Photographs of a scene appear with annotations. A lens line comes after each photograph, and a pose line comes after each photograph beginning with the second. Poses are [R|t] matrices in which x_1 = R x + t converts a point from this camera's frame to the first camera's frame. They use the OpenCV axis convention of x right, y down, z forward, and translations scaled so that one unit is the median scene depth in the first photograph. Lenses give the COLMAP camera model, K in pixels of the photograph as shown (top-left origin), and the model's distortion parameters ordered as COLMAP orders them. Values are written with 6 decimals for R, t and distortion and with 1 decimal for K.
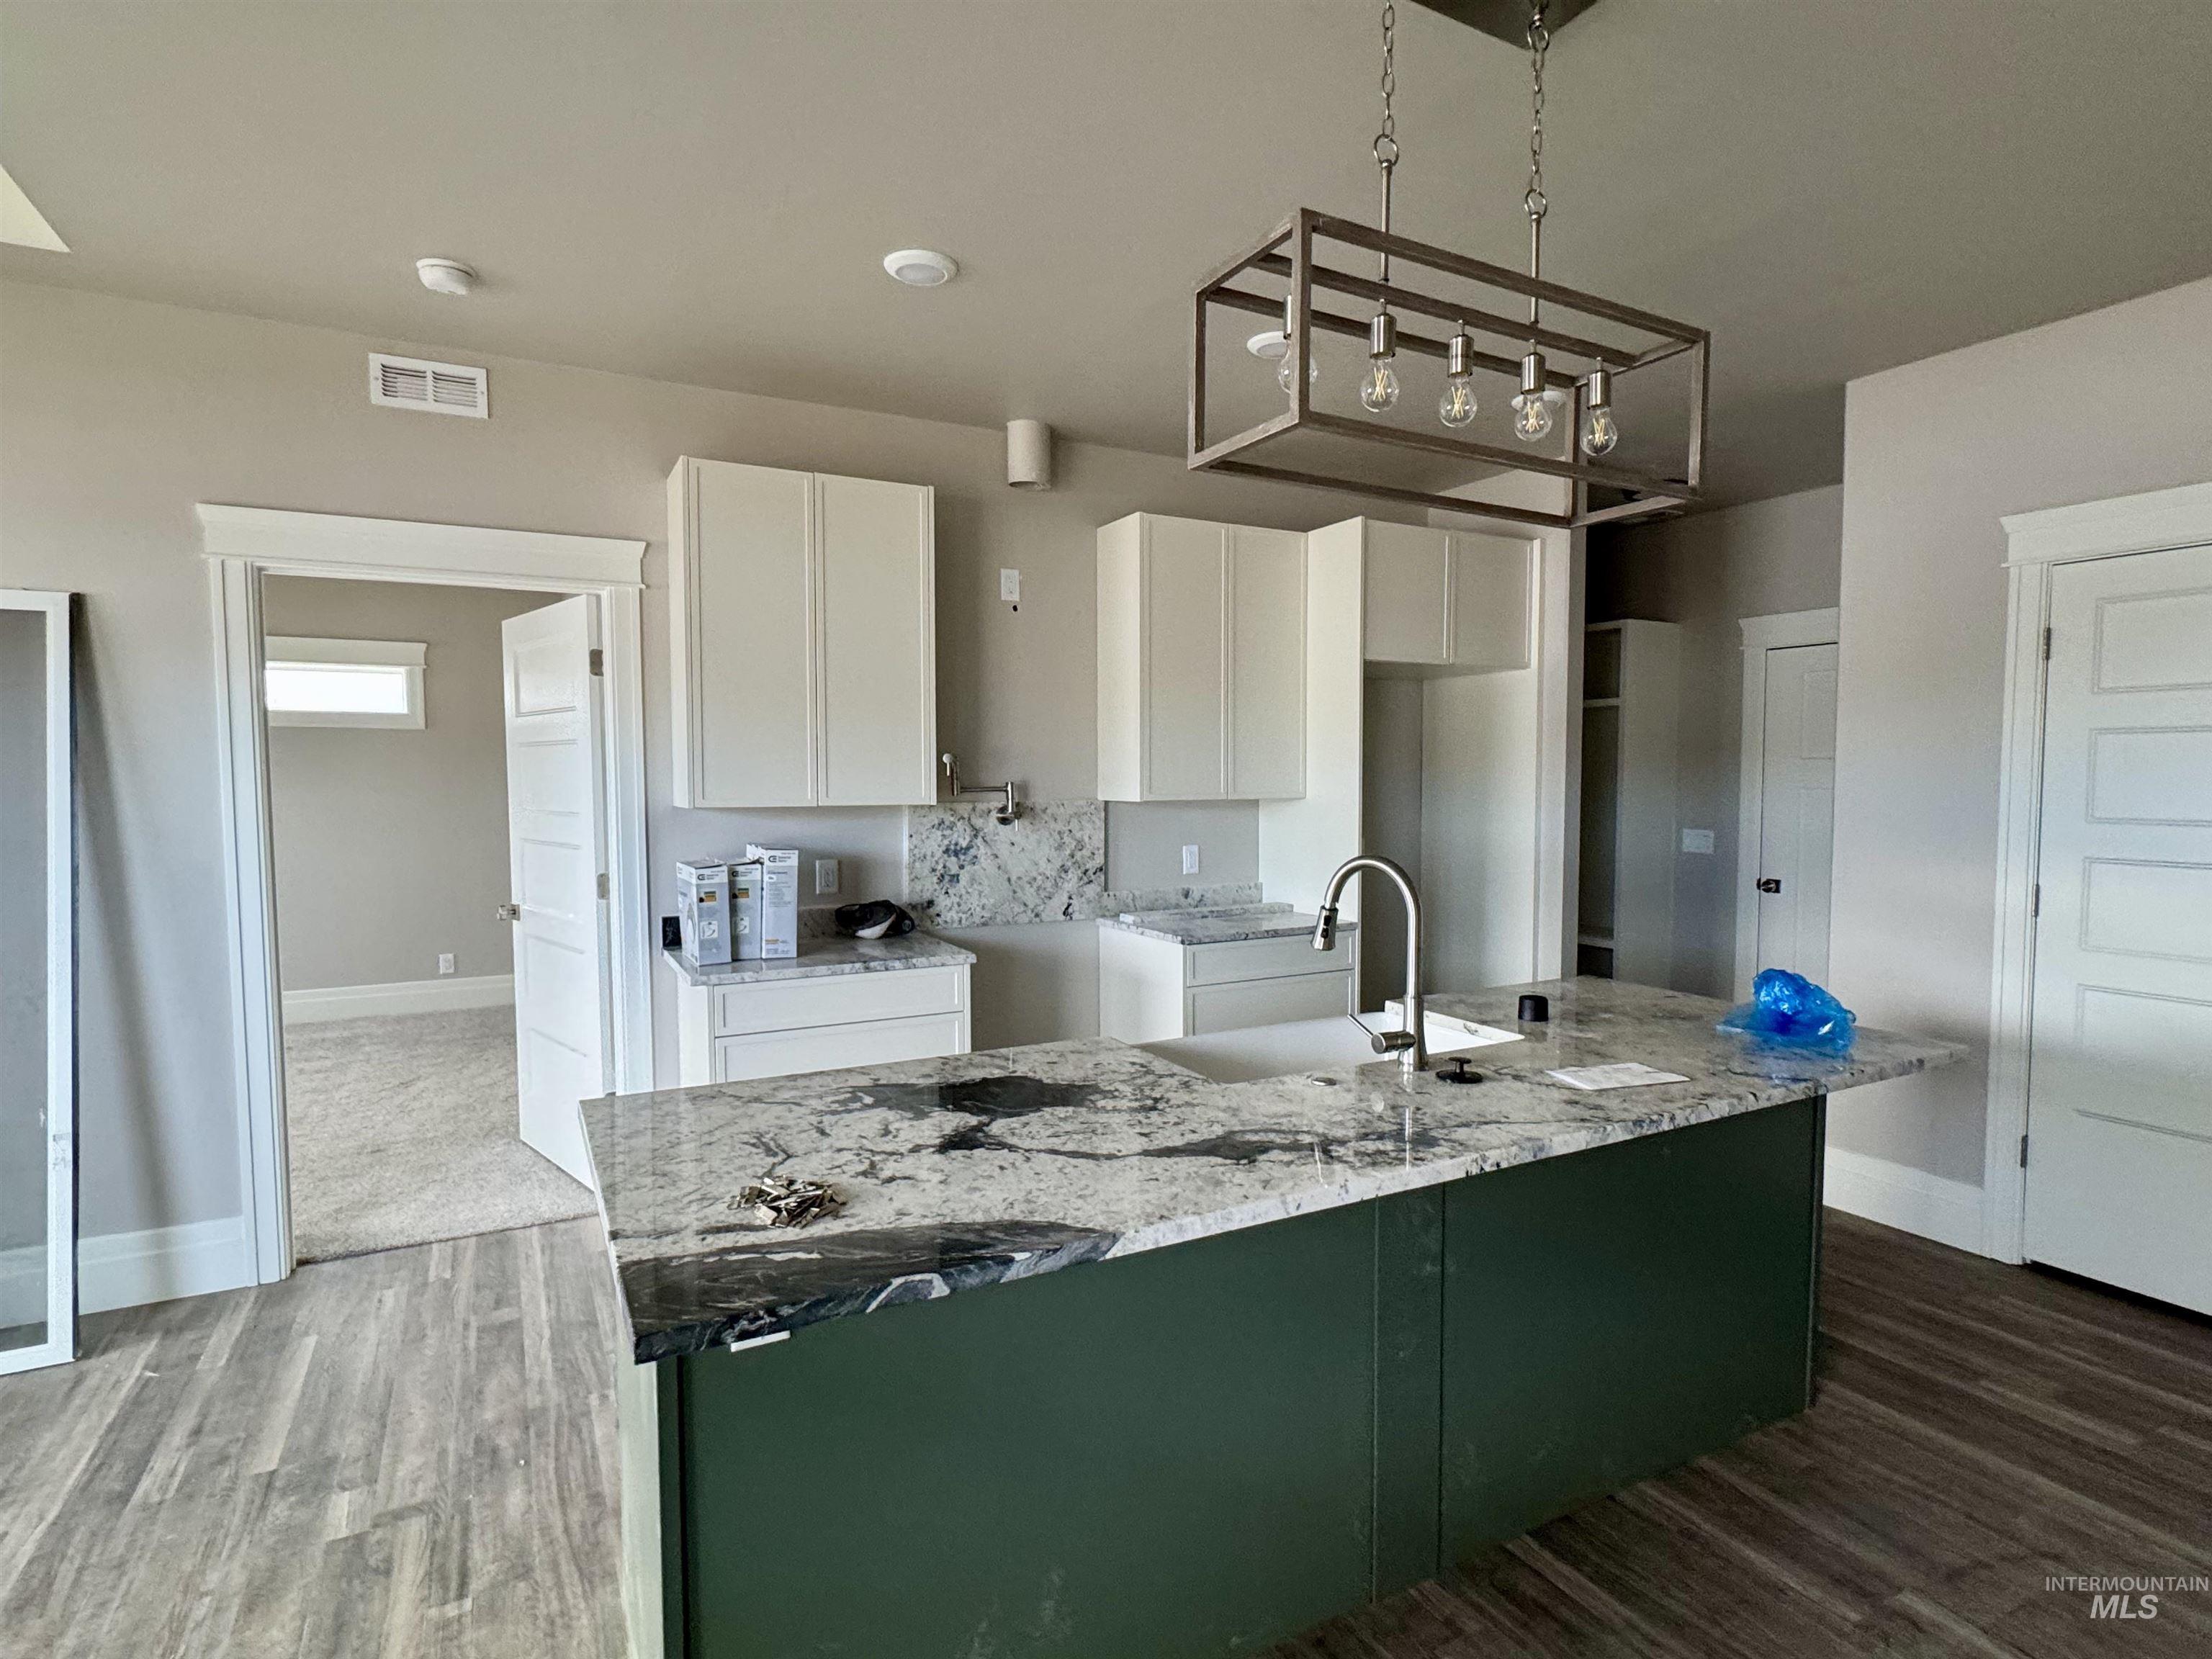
lens RADIAL K [[1141.0, 0, 1107.5], [0, 1141.0, 836.5], [0, 0, 1]] dist [-0.002141, -0.000886]
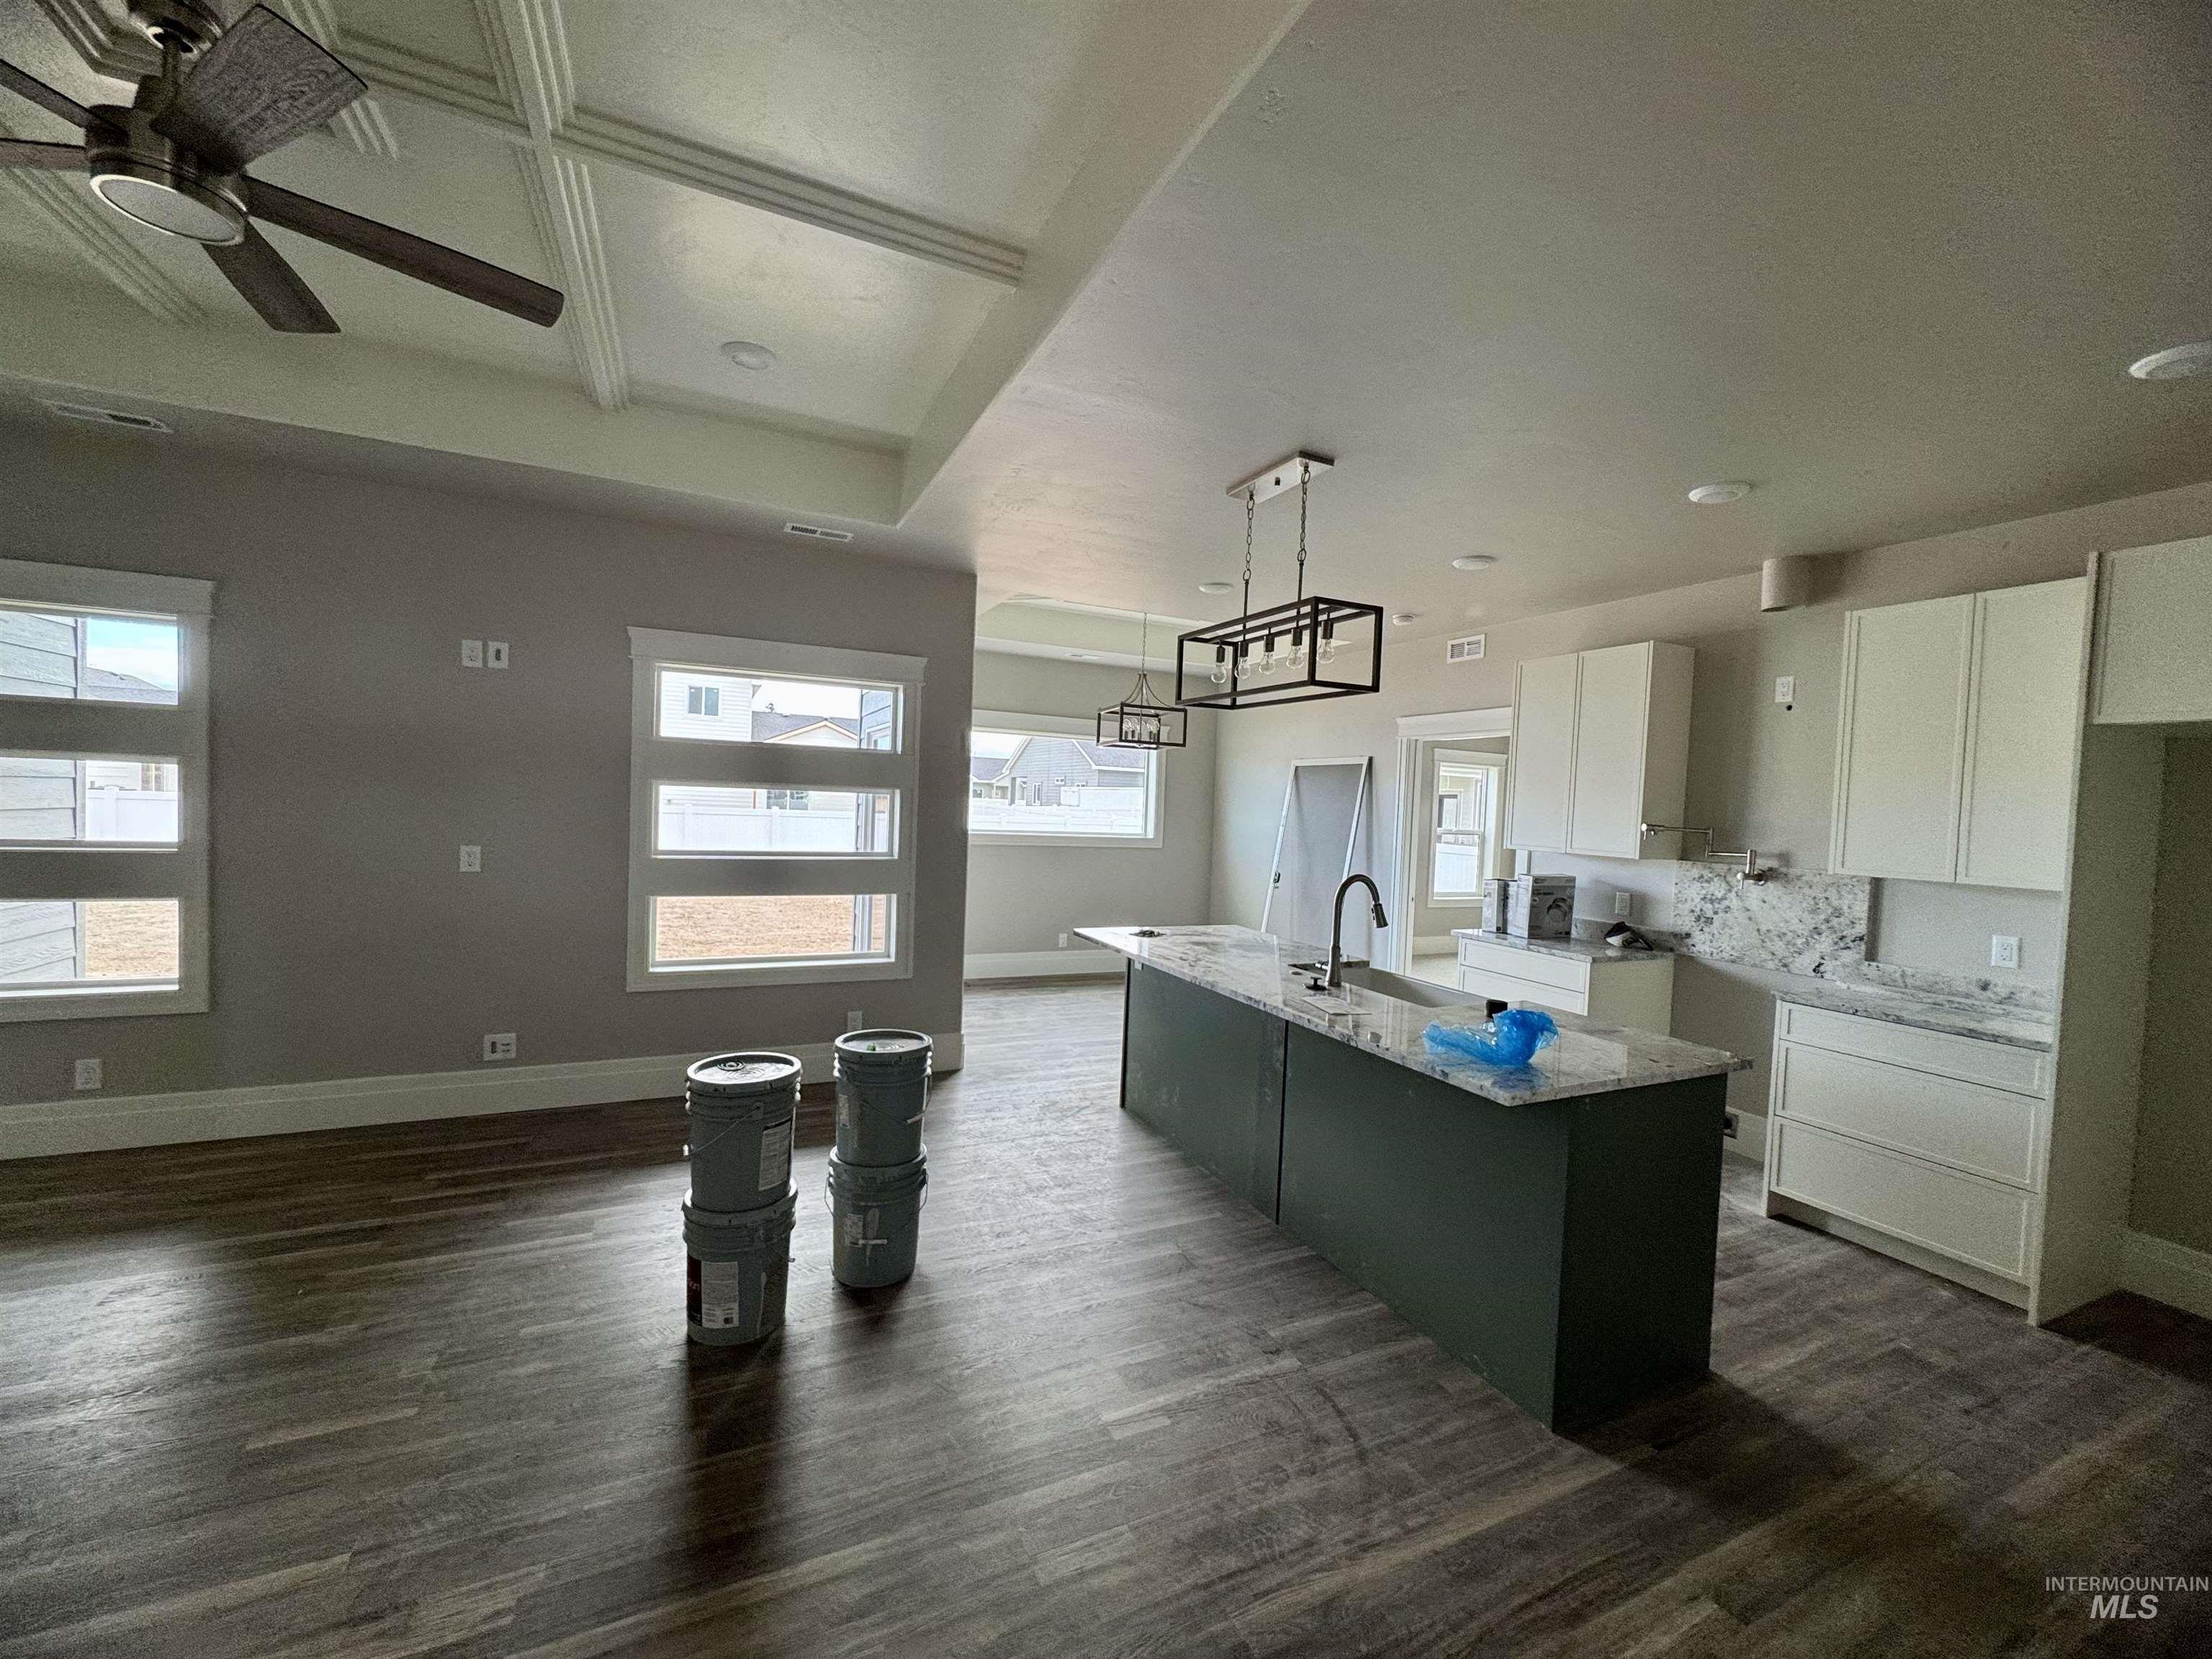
lens RADIAL K [[882.4, 0, 1109.6], [0, 882.4, 831.0], [0, 0, 1]] dist [0.001095, 0.000267]
pose [[-0.049642, 0.033427, -0.998208, 0.904947], [-0.095023, 0.994748, 0.038037, -0.038469], [0.994236, 0.096741, -0.046205, 0.347440]]
